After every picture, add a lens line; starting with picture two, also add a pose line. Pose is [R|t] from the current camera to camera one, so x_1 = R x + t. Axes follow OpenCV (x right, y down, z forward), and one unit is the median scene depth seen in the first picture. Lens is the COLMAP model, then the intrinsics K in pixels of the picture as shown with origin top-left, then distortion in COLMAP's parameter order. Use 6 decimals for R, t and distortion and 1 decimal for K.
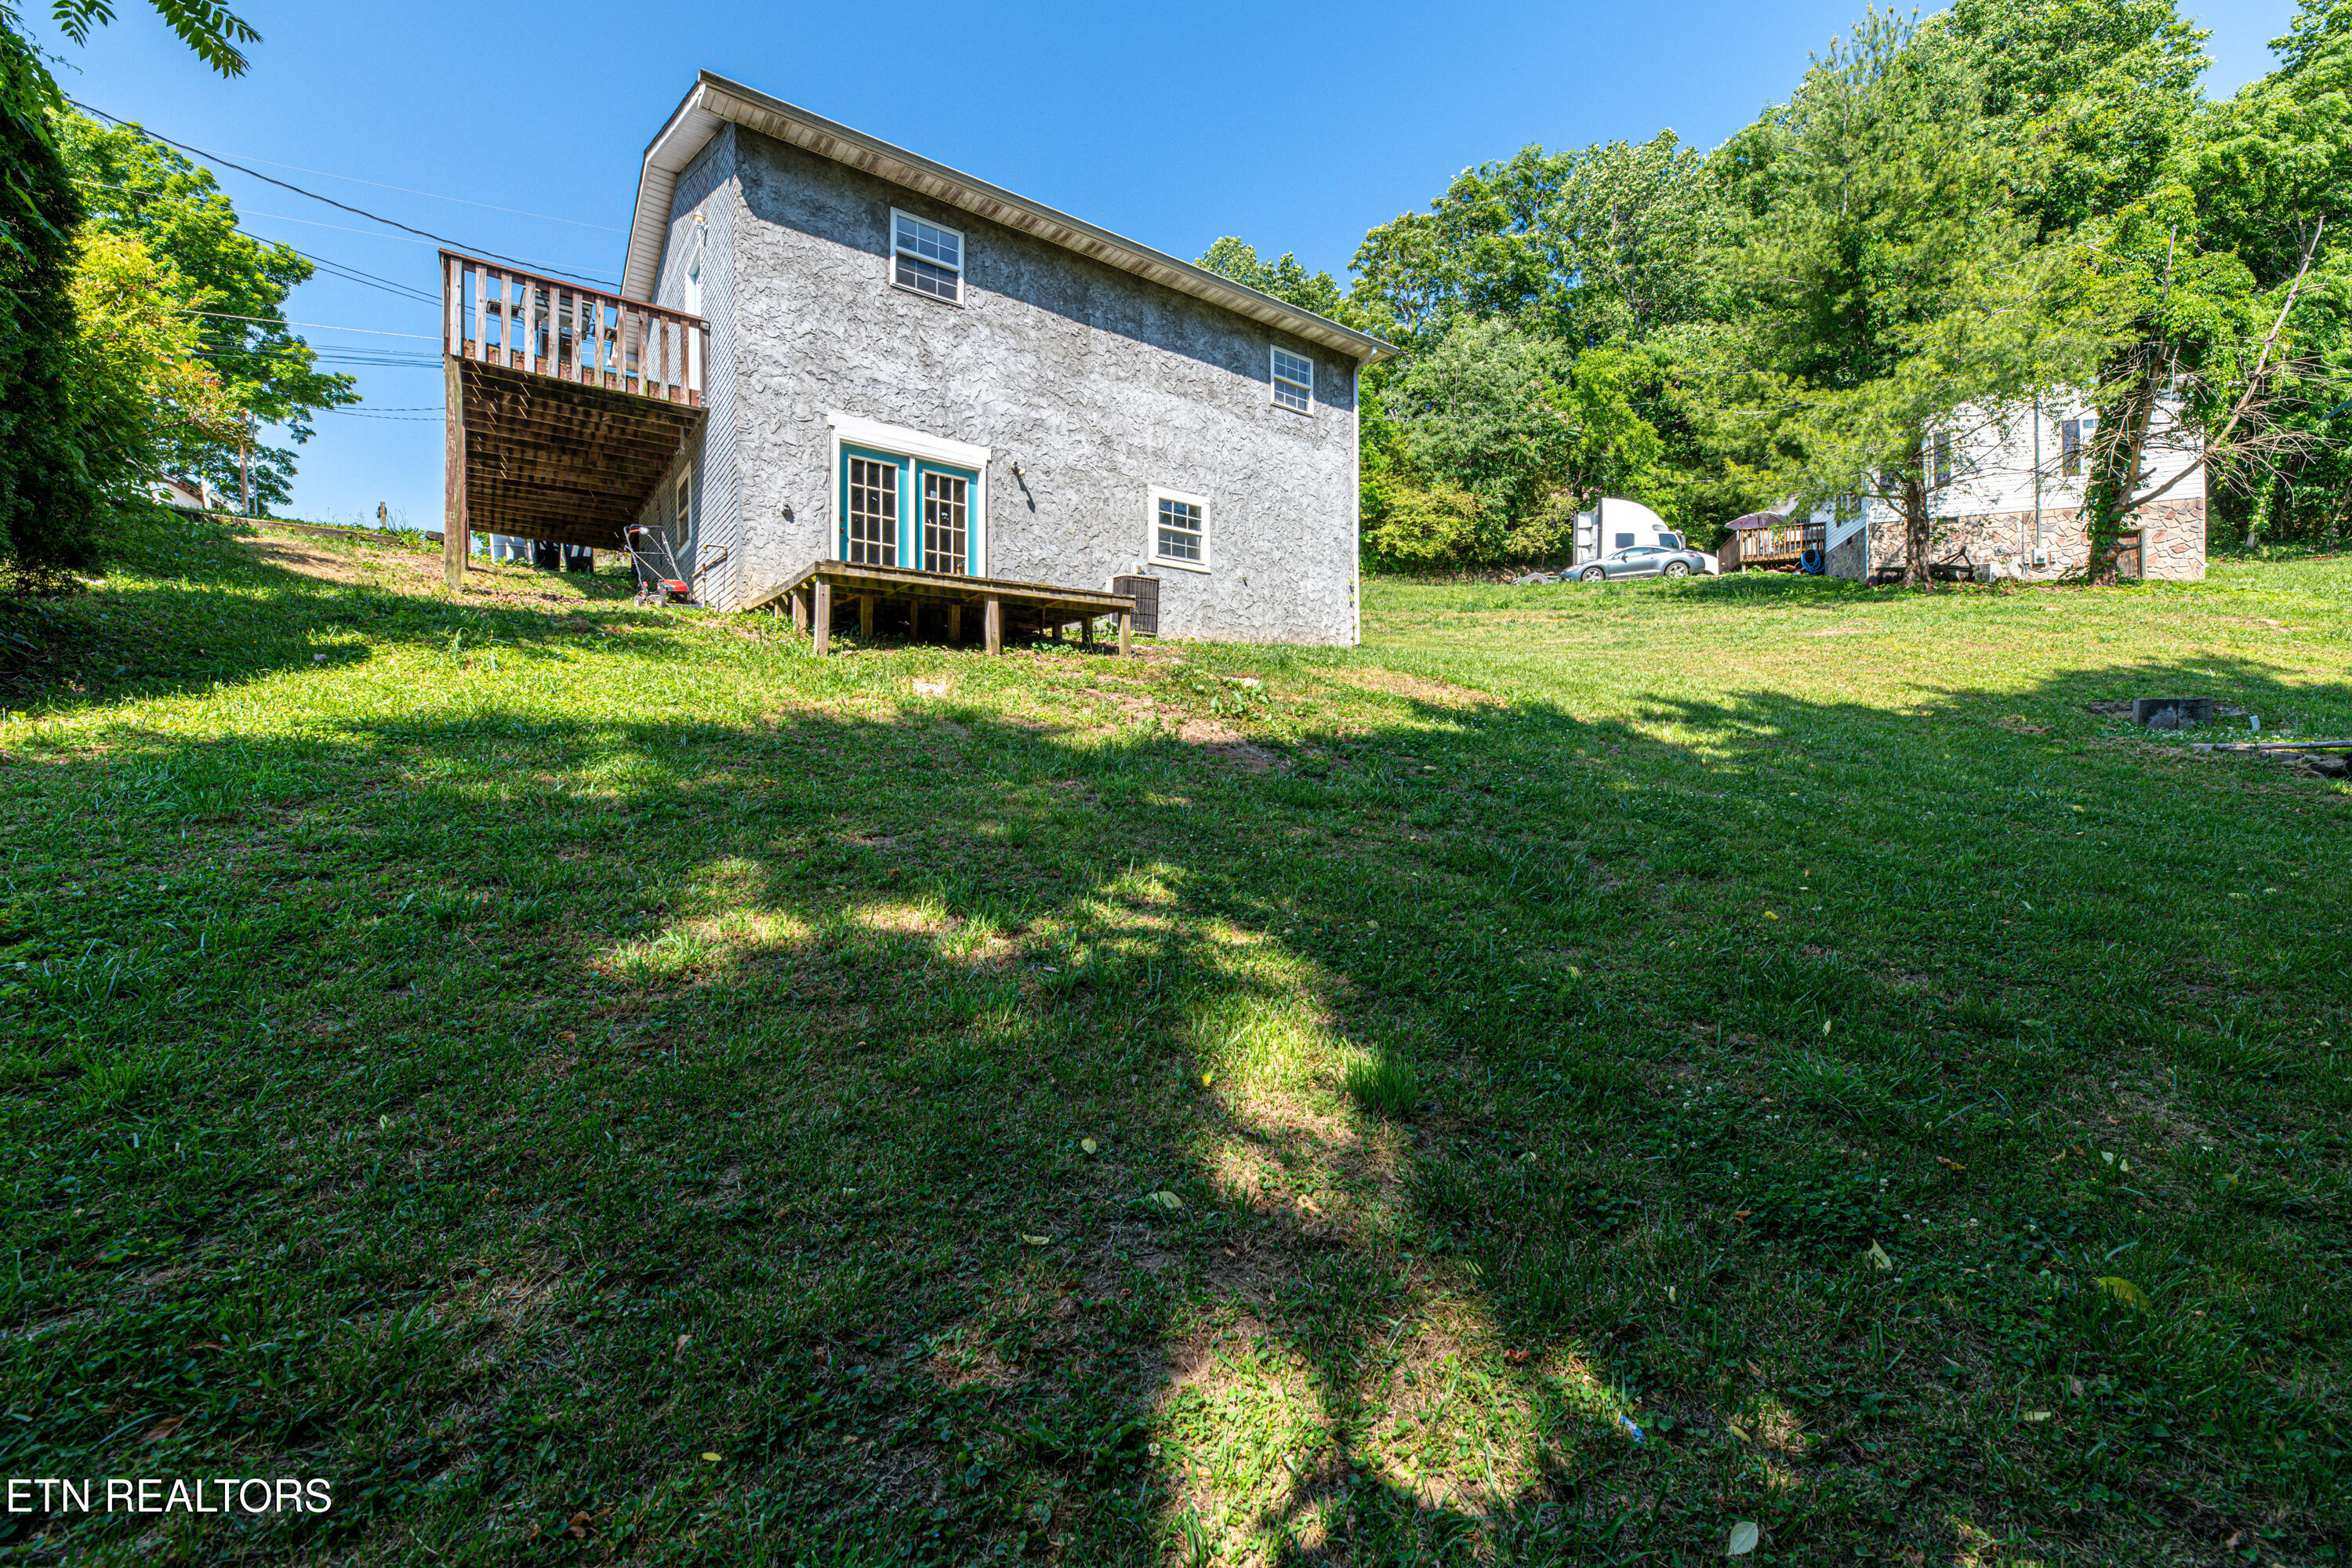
lens RADIAL K [[966.7, 0, 1172.1], [0, 966.7, 786.7], [0, 0, 1]] dist [-0.002405, -0.000143]
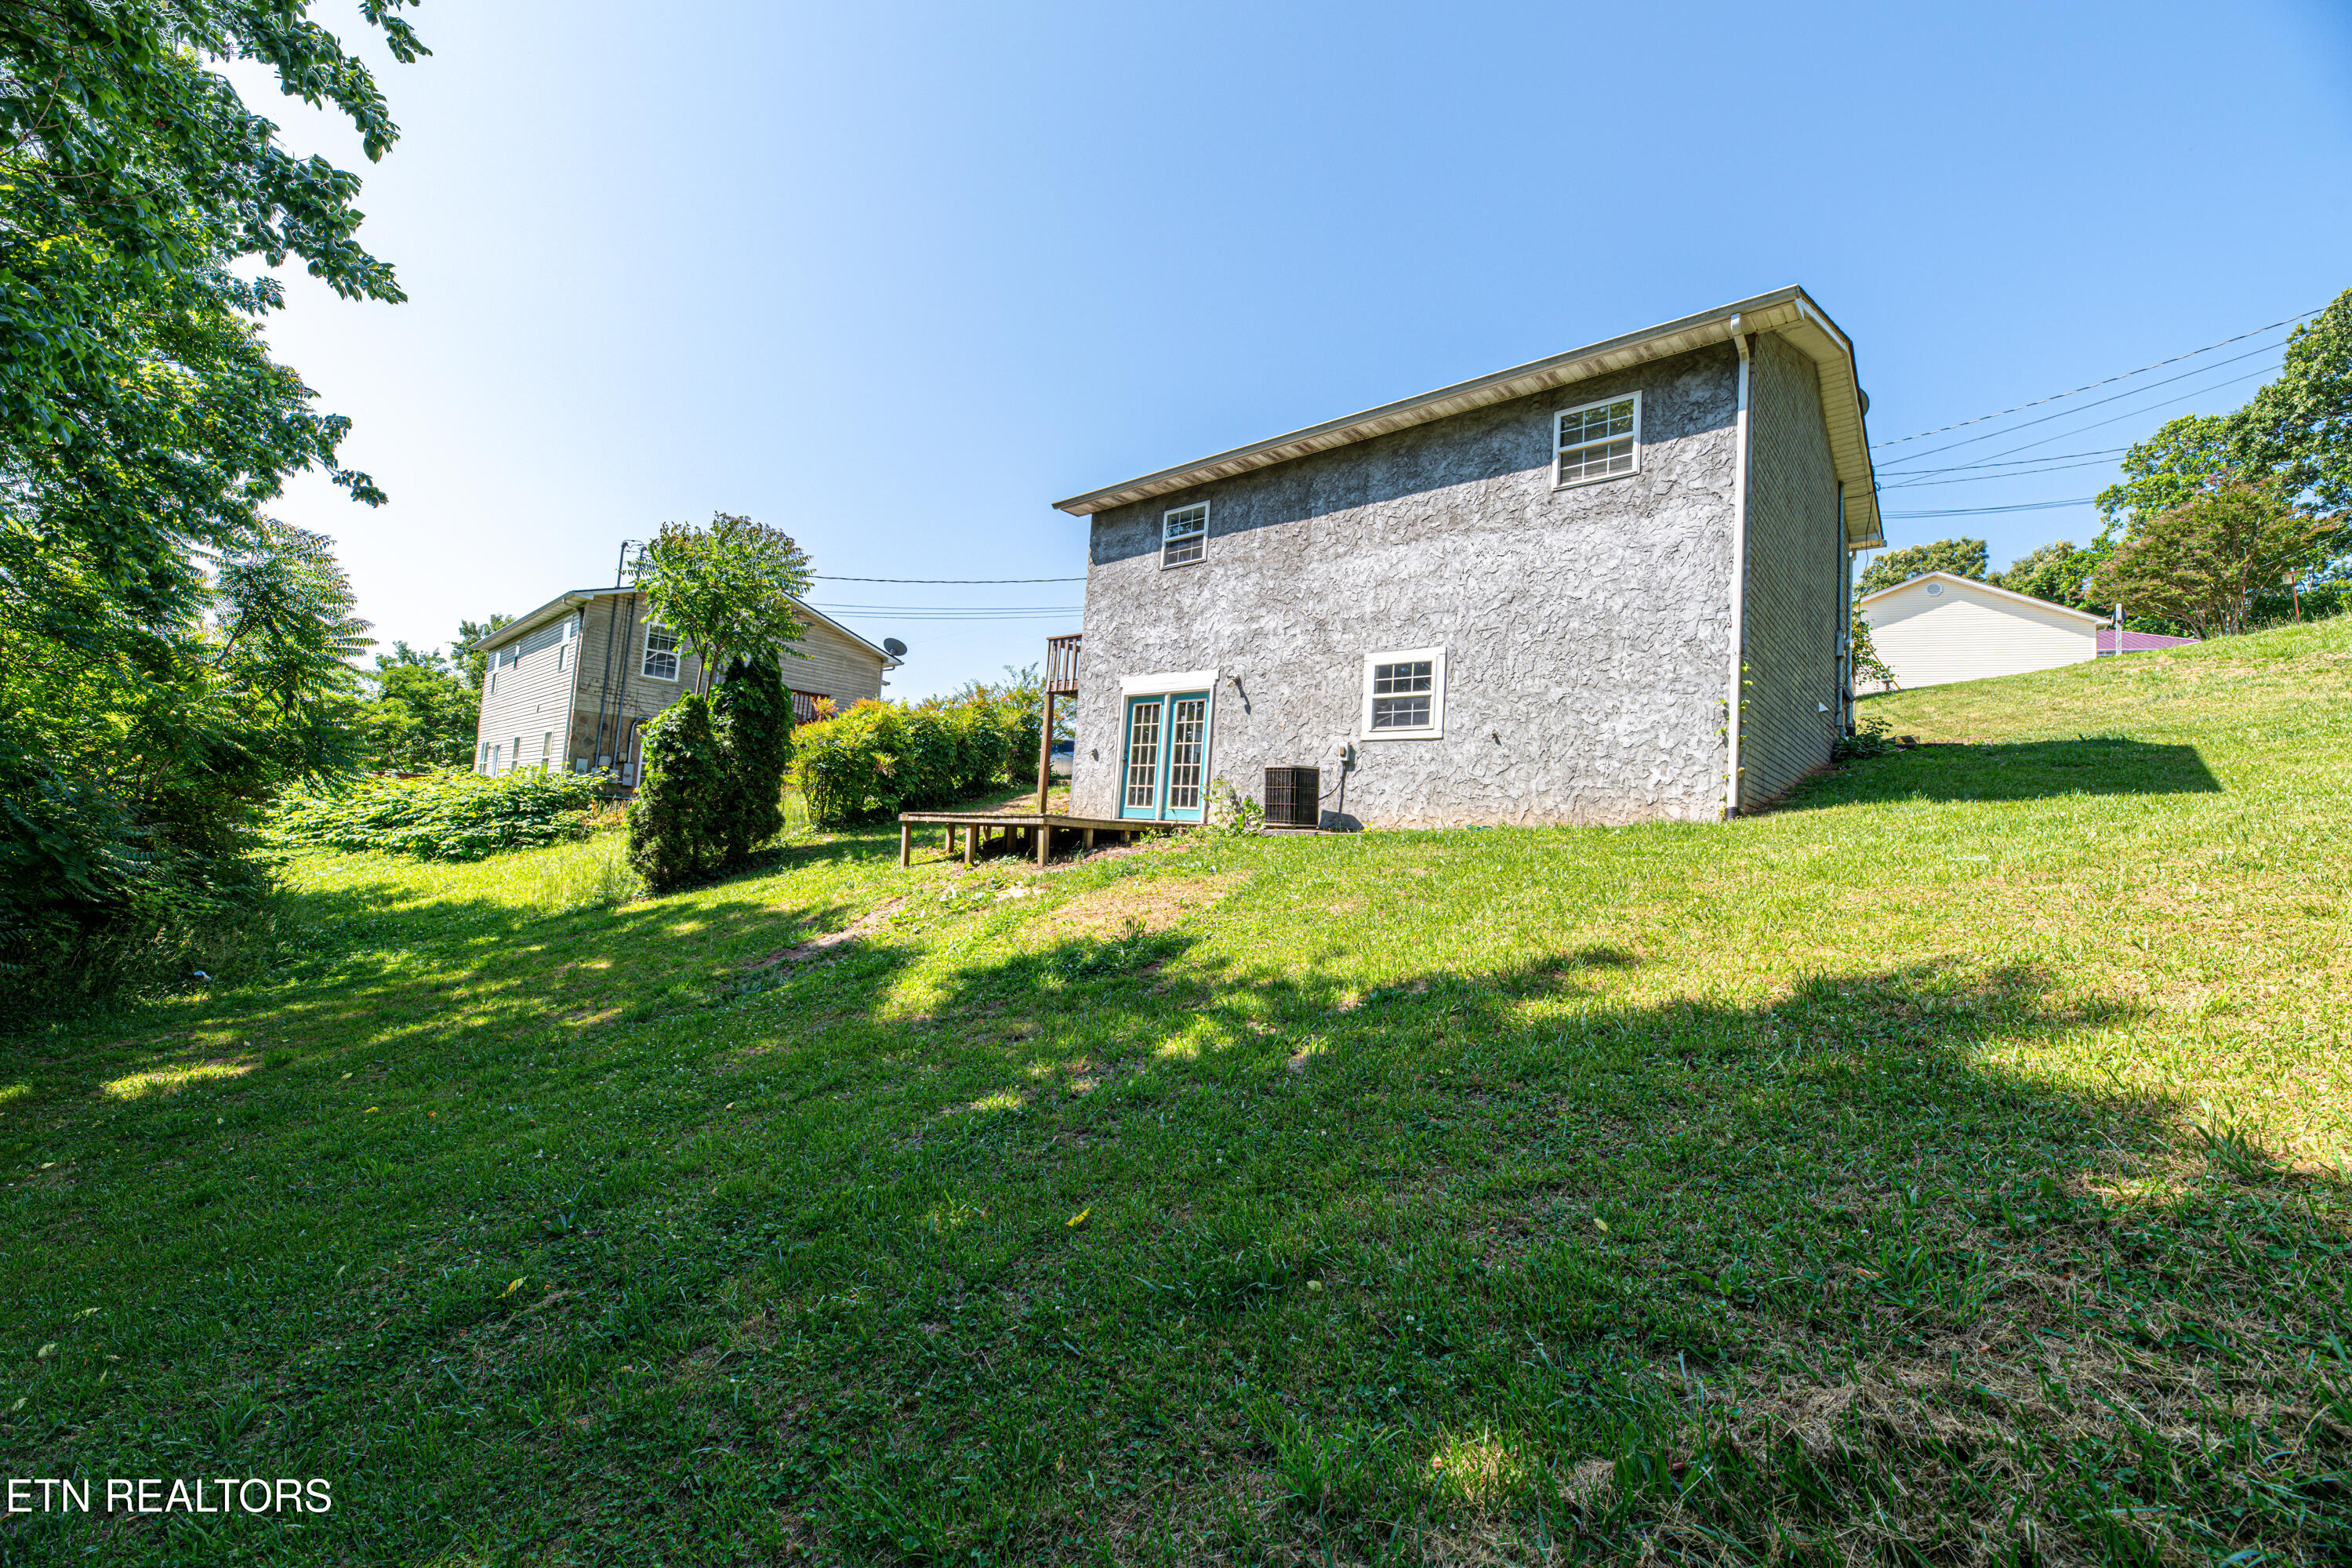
lens RADIAL K [[966.7, 0, 1174.5], [0, 966.7, 784.0], [0, 0, 1]] dist [-0.002405, -0.000143]
pose [[0.189752, -0.041334, -0.980962, 0.865646], [-0.060168, 0.996746, -0.053637, -0.135494], [0.979987, 0.069200, 0.186647, 0.685085]]
